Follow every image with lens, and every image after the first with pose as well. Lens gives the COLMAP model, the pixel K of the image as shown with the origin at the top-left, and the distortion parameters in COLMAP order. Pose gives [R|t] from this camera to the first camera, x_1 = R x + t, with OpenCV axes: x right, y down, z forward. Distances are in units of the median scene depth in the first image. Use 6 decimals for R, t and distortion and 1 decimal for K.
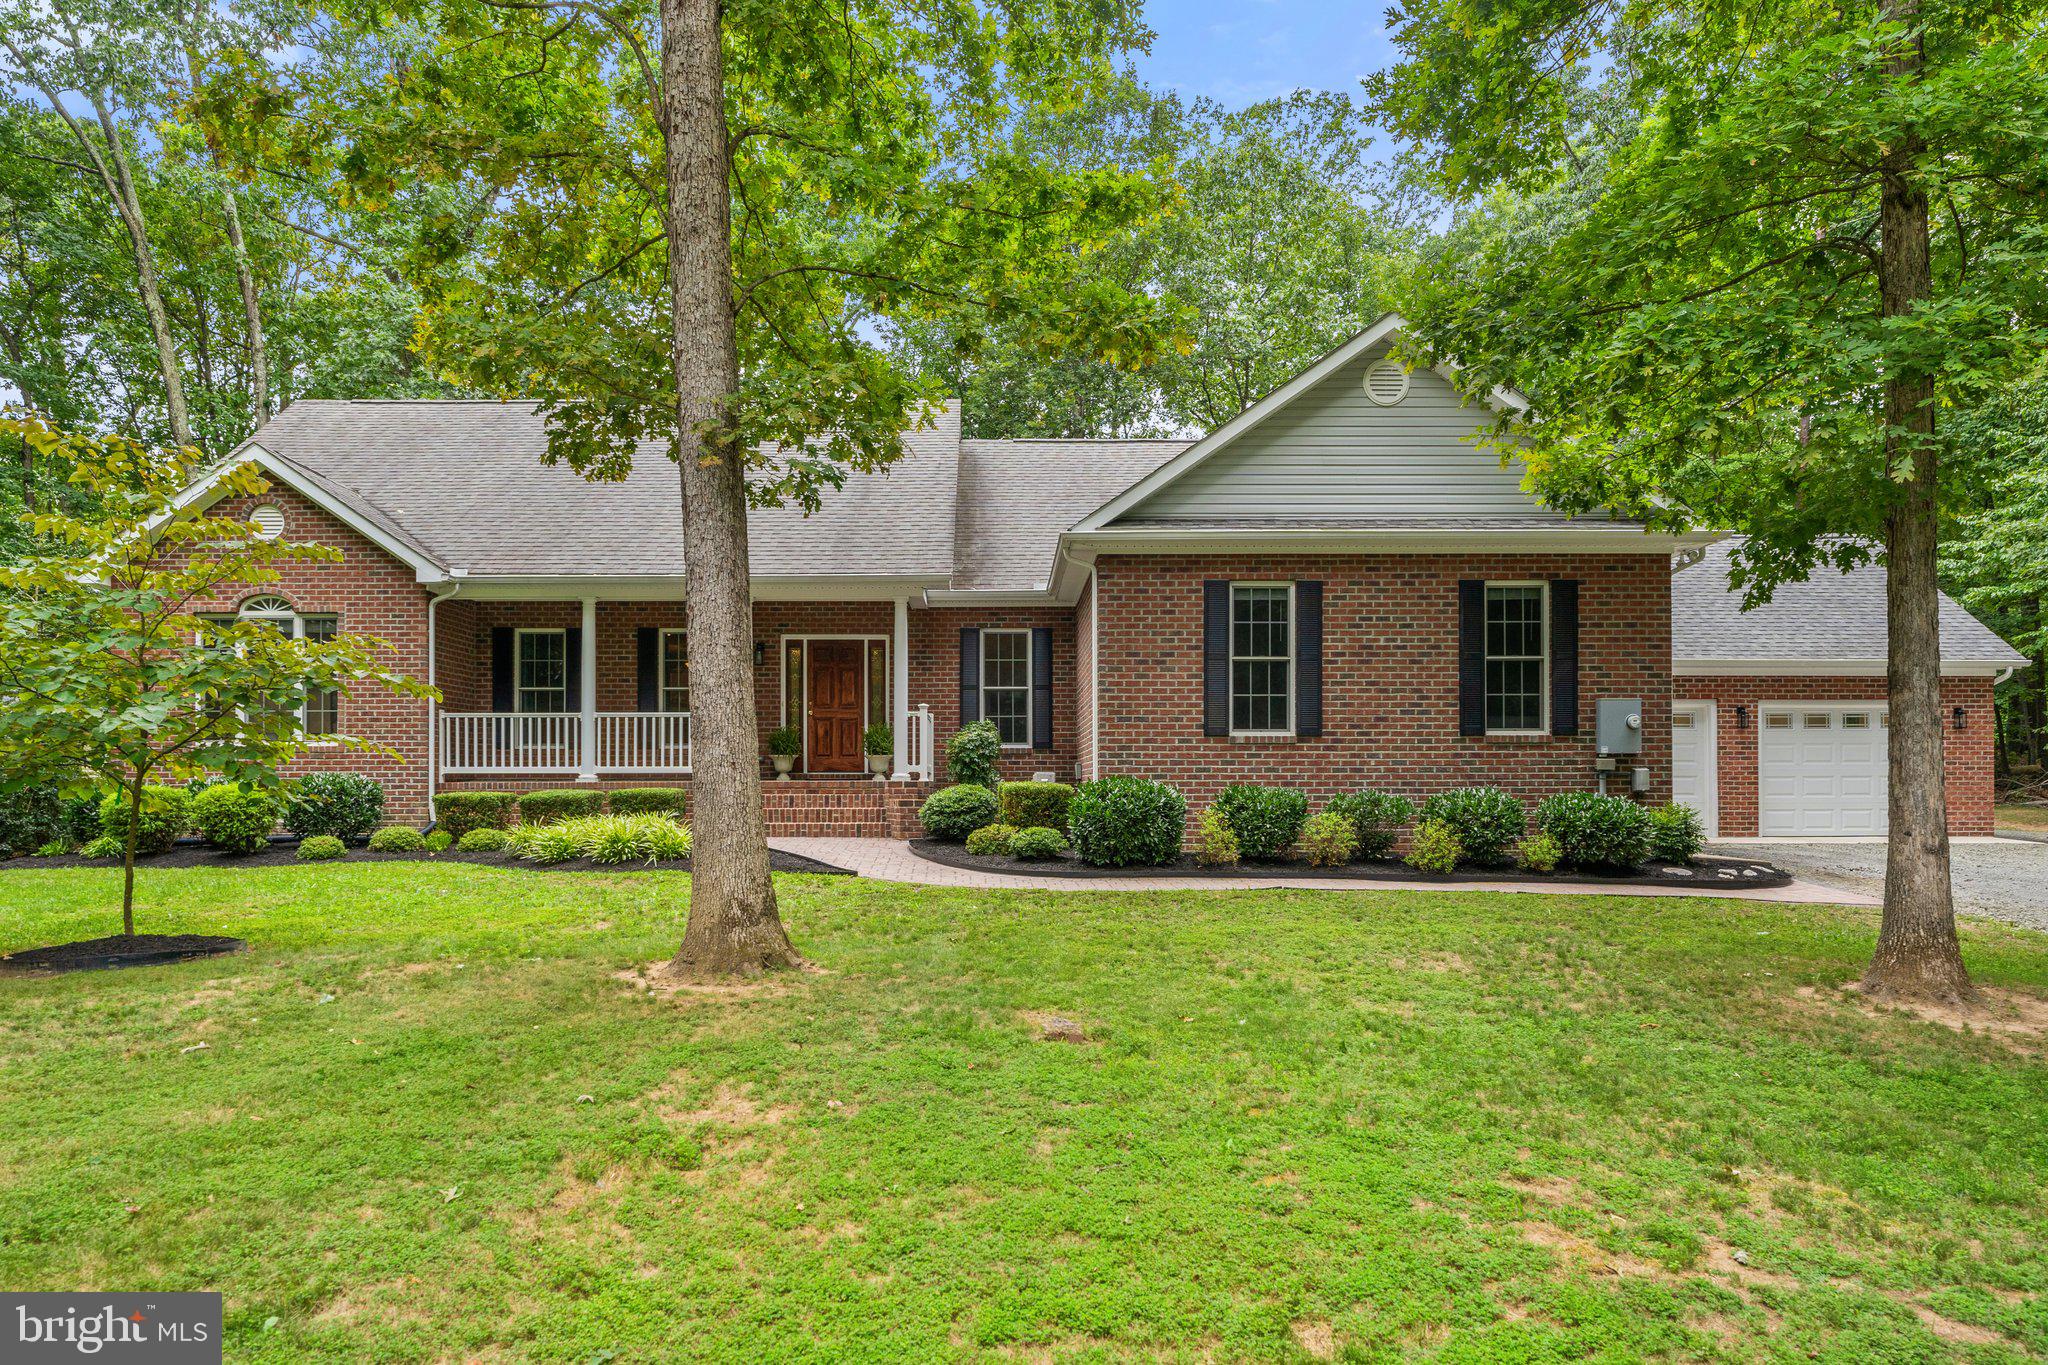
lens RADIAL K [[1338.9, 0, 1024.0], [0, 1338.9, 682.5], [0, 0, 1]] dist [-0.002542, -0.000654]
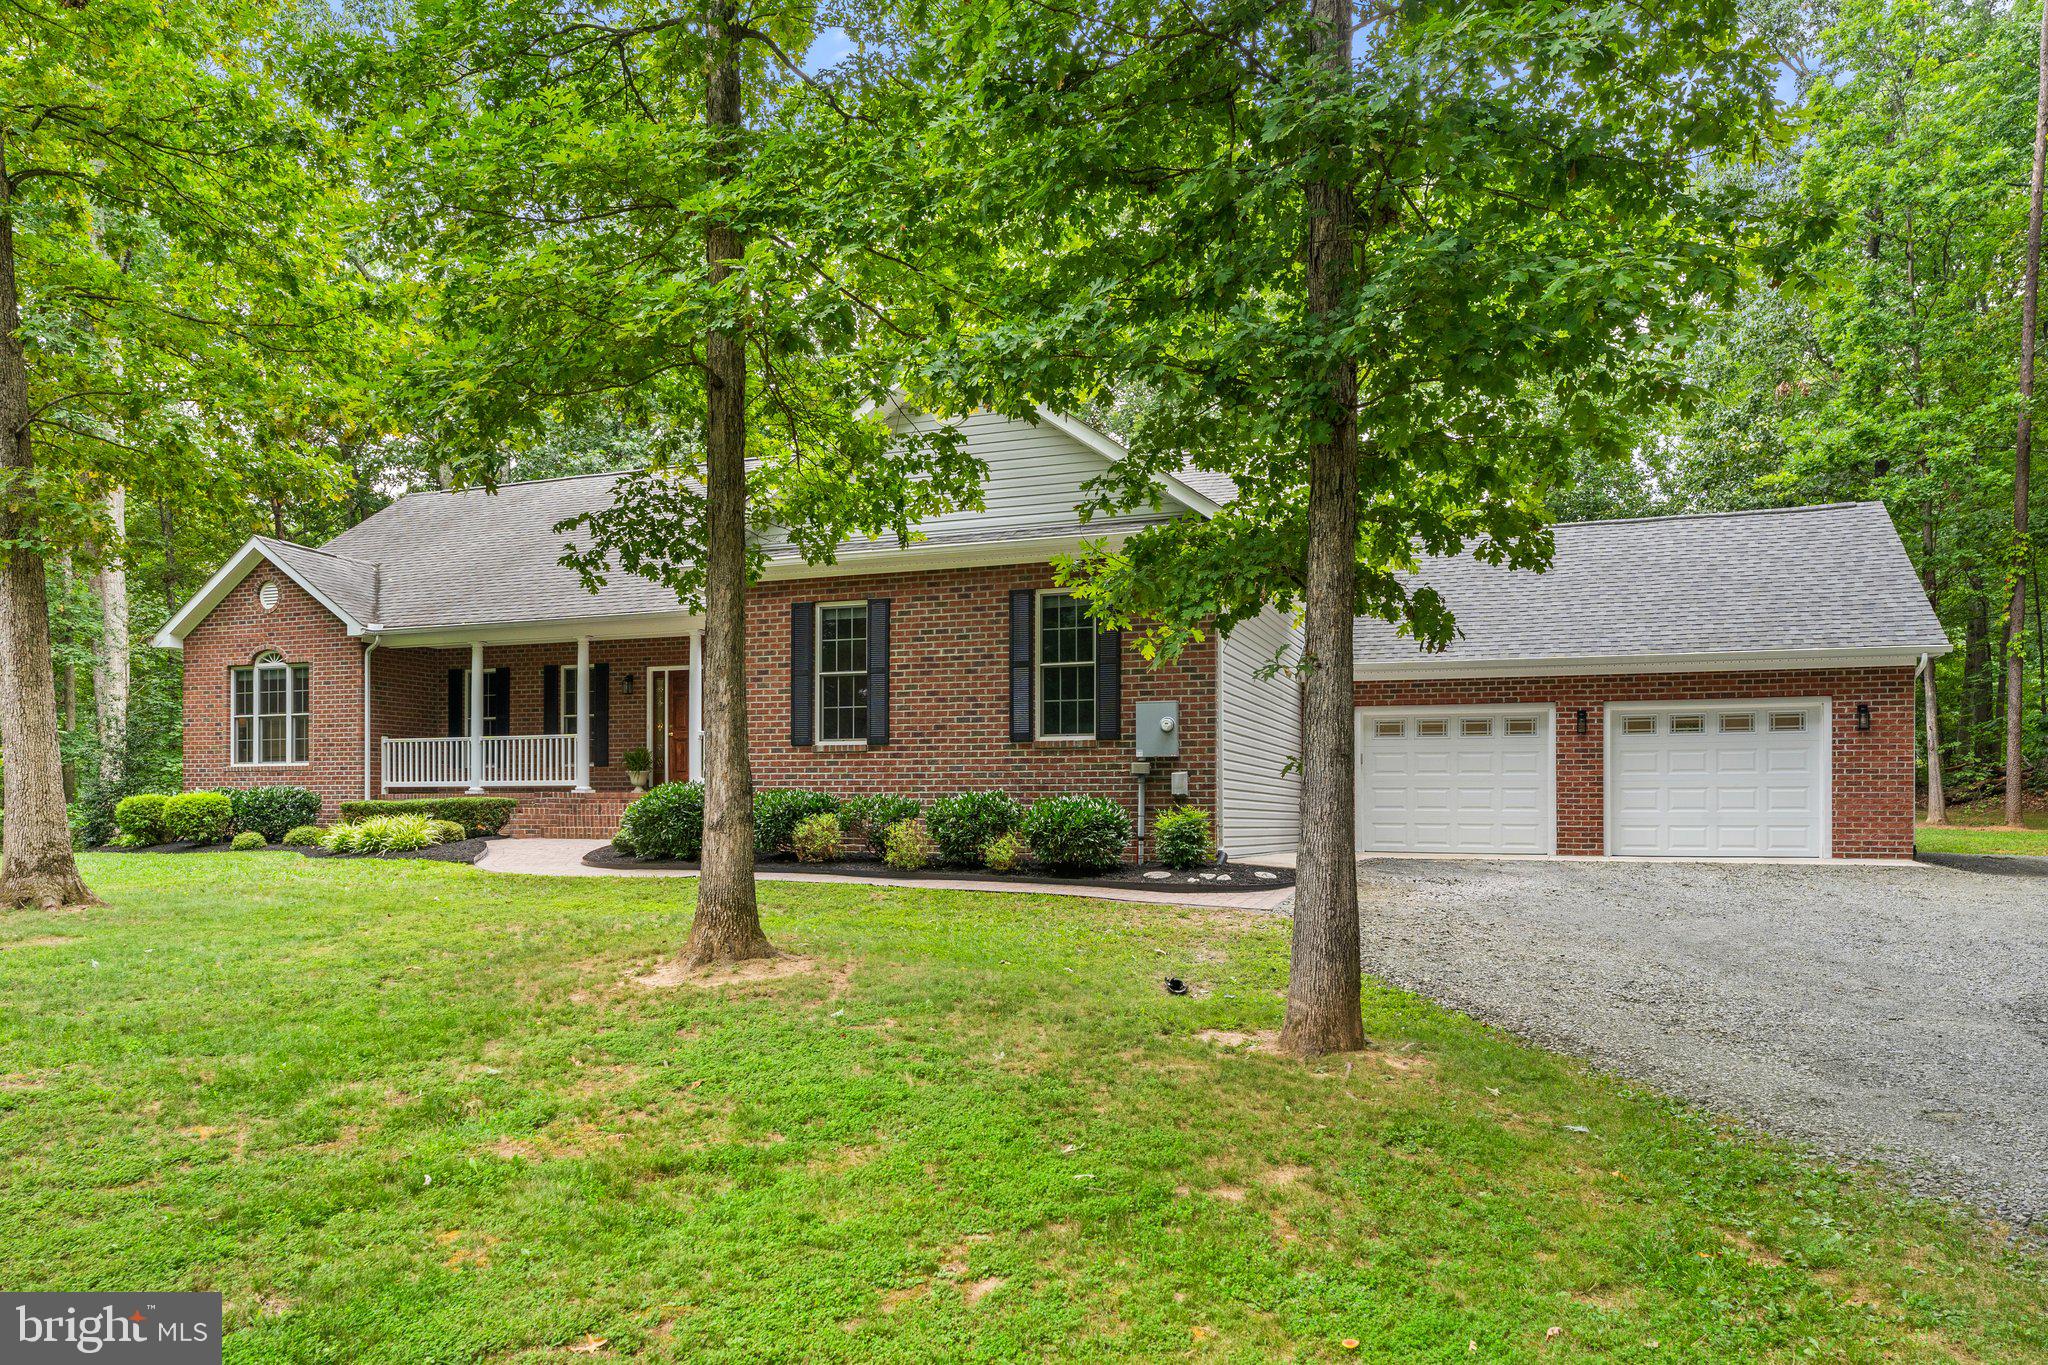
lens RADIAL K [[1338.9, 0, 1024.0], [0, 1338.9, 682.5], [0, 0, 1]] dist [-0.002542, -0.000654]
pose [[0.934143, -0.031070, -0.355544, 0.683788], [0.022193, 0.999332, -0.029020, 0.023714], [0.356208, 0.019218, 0.934209, 0.041505]]
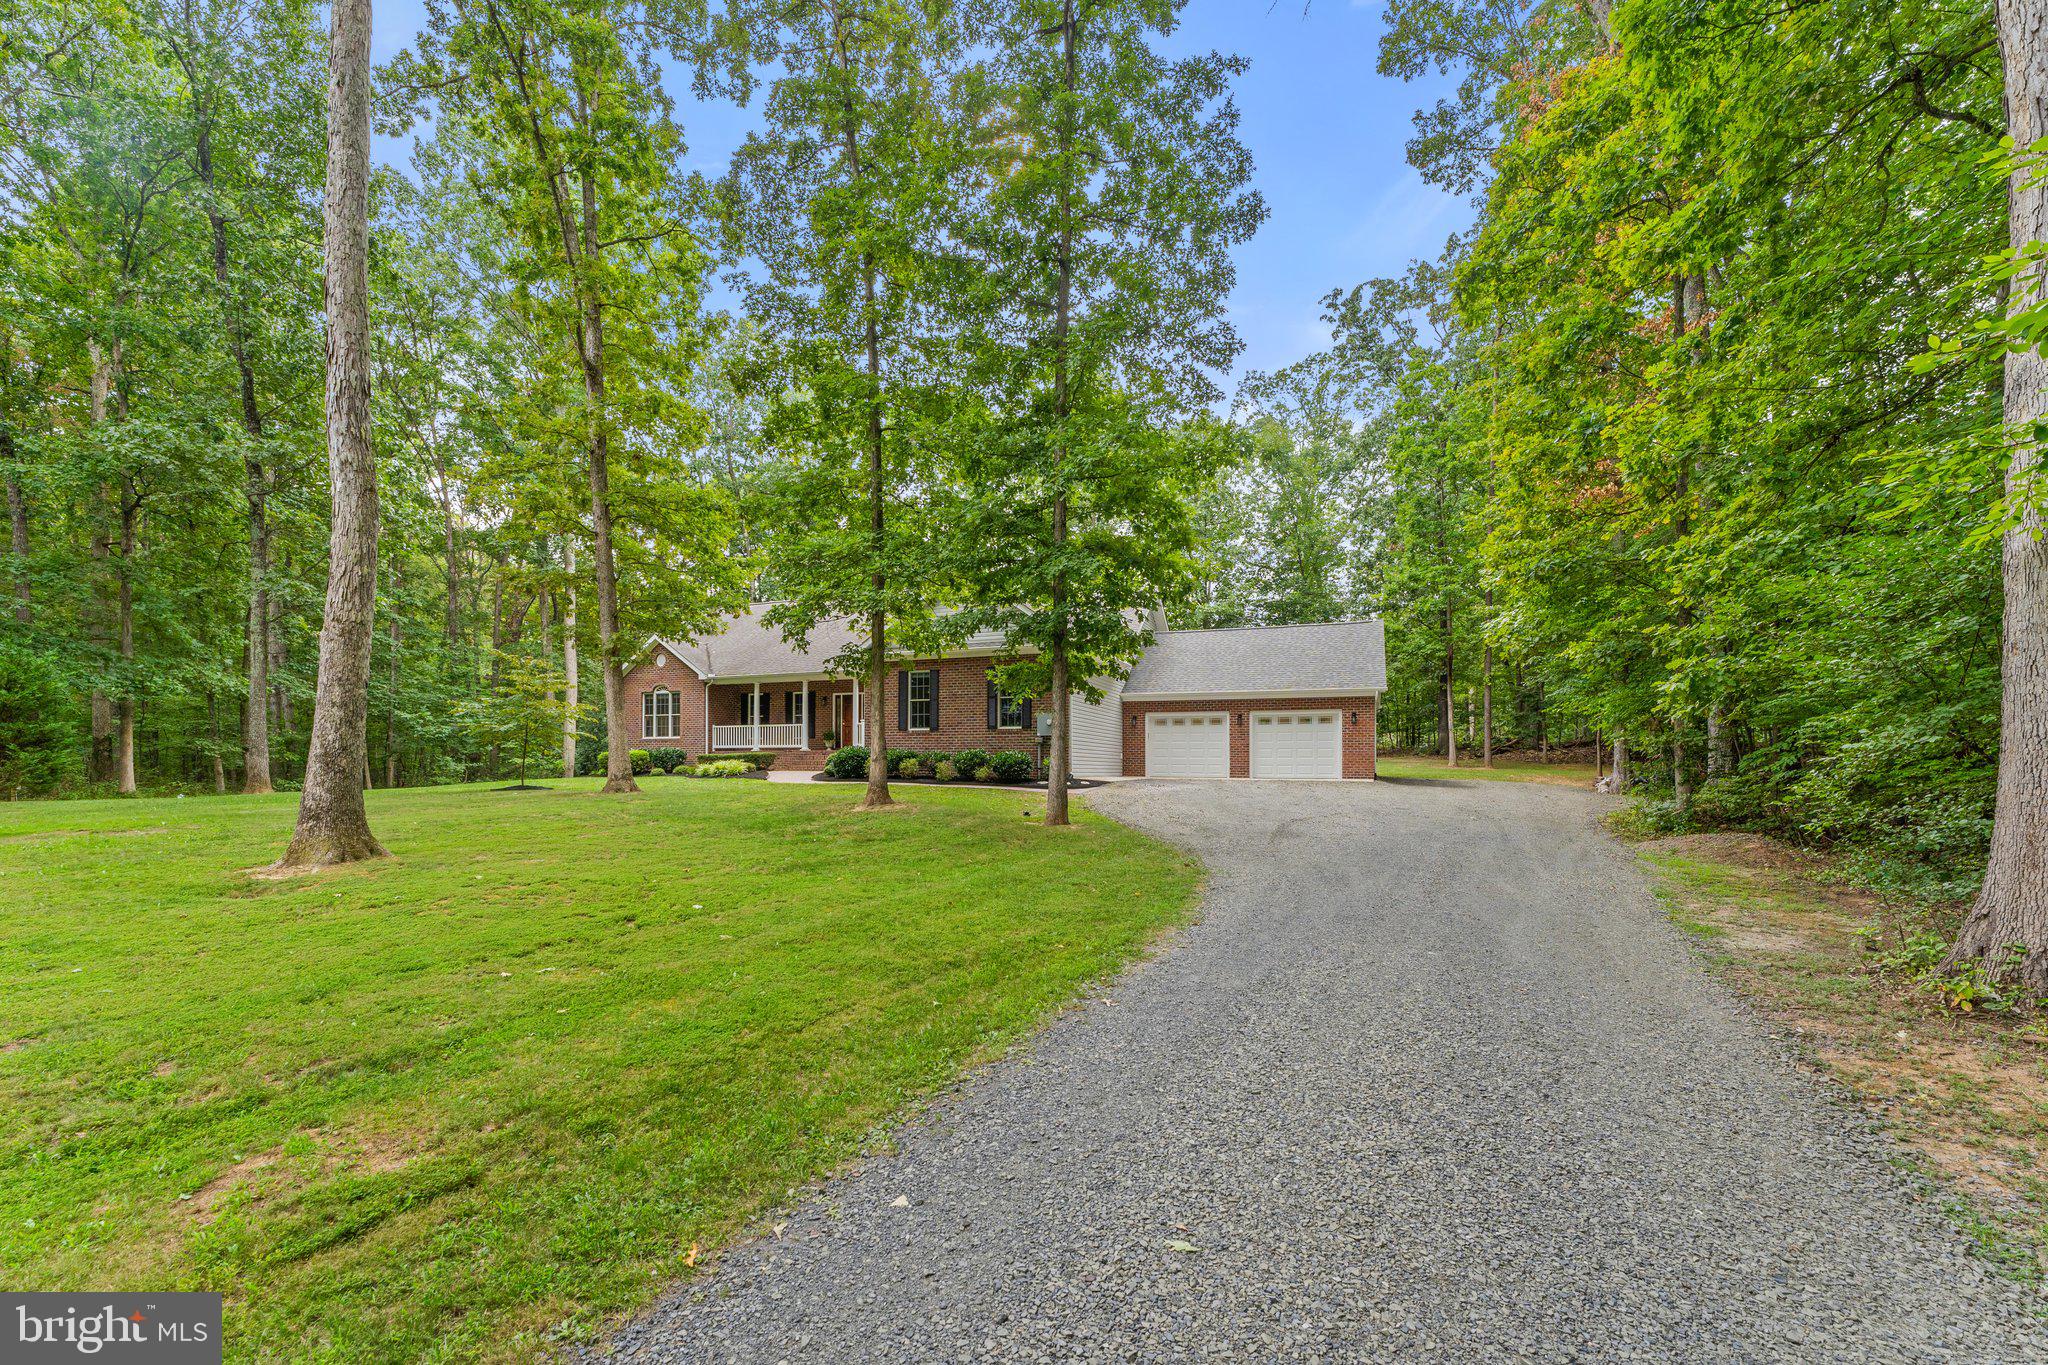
lens RADIAL K [[836.3, 0, 993.3], [0, 836.3, 652.9], [0, 0, 1]] dist [0.001059, 0.000015]
pose [[0.912503, -0.049399, -0.406076, 0.954233], [0.024370, 0.997483, -0.066581, 0.001646], [0.408343, 0.050859, 0.911410, -0.421961]]
